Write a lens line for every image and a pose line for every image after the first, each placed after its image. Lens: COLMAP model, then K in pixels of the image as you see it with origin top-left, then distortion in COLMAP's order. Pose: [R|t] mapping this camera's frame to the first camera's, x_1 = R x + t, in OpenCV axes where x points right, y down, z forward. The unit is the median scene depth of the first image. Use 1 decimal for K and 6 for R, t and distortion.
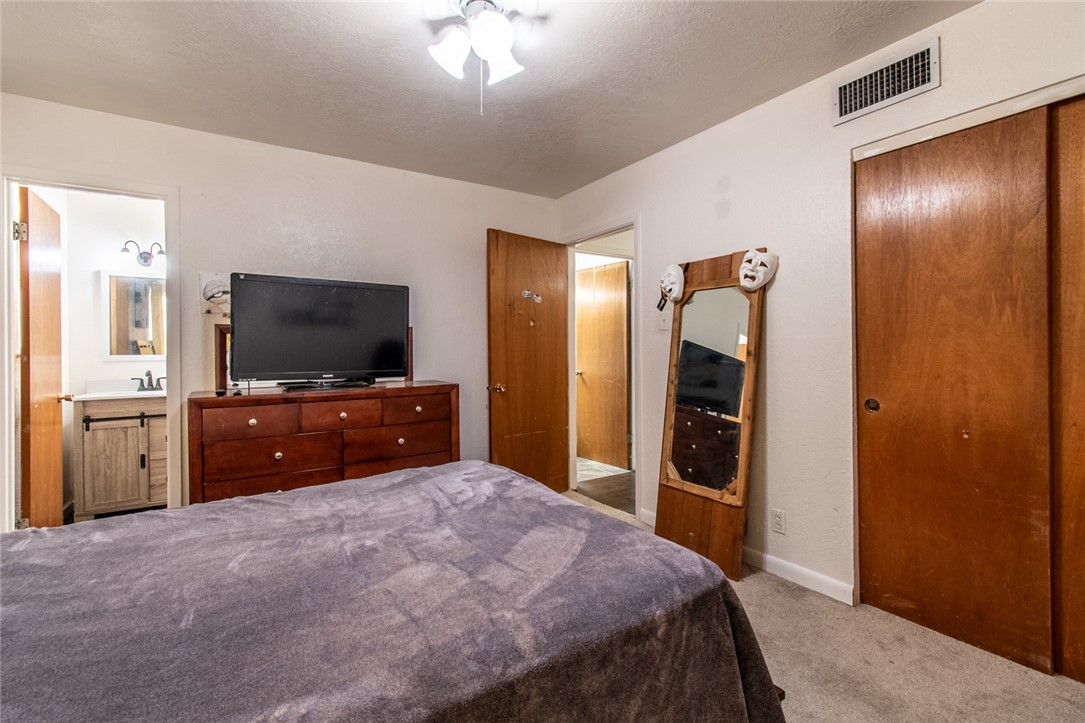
lens RADIAL K [[487.1, 0, 543.4], [0, 487.1, 360.8], [0, 0, 1]] dist [0.006762, -0.000222]
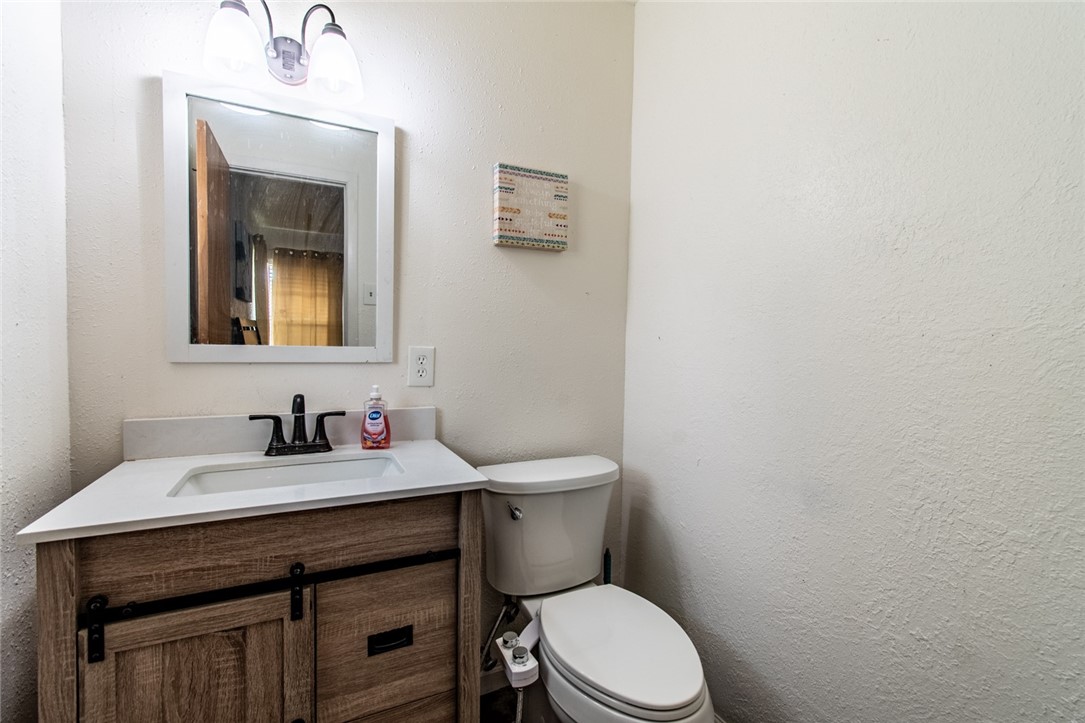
lens RADIAL K [[487.1, 0, 540.8], [0, 487.1, 356.4], [0, 0, 1]] dist [0.006762, -0.000222]
pose [[0.993983, 0.011661, -0.108908, -0.659389], [-0.010977, 0.999916, 0.006879, -0.009372], [0.108979, -0.005642, 0.994028, 0.750764]]
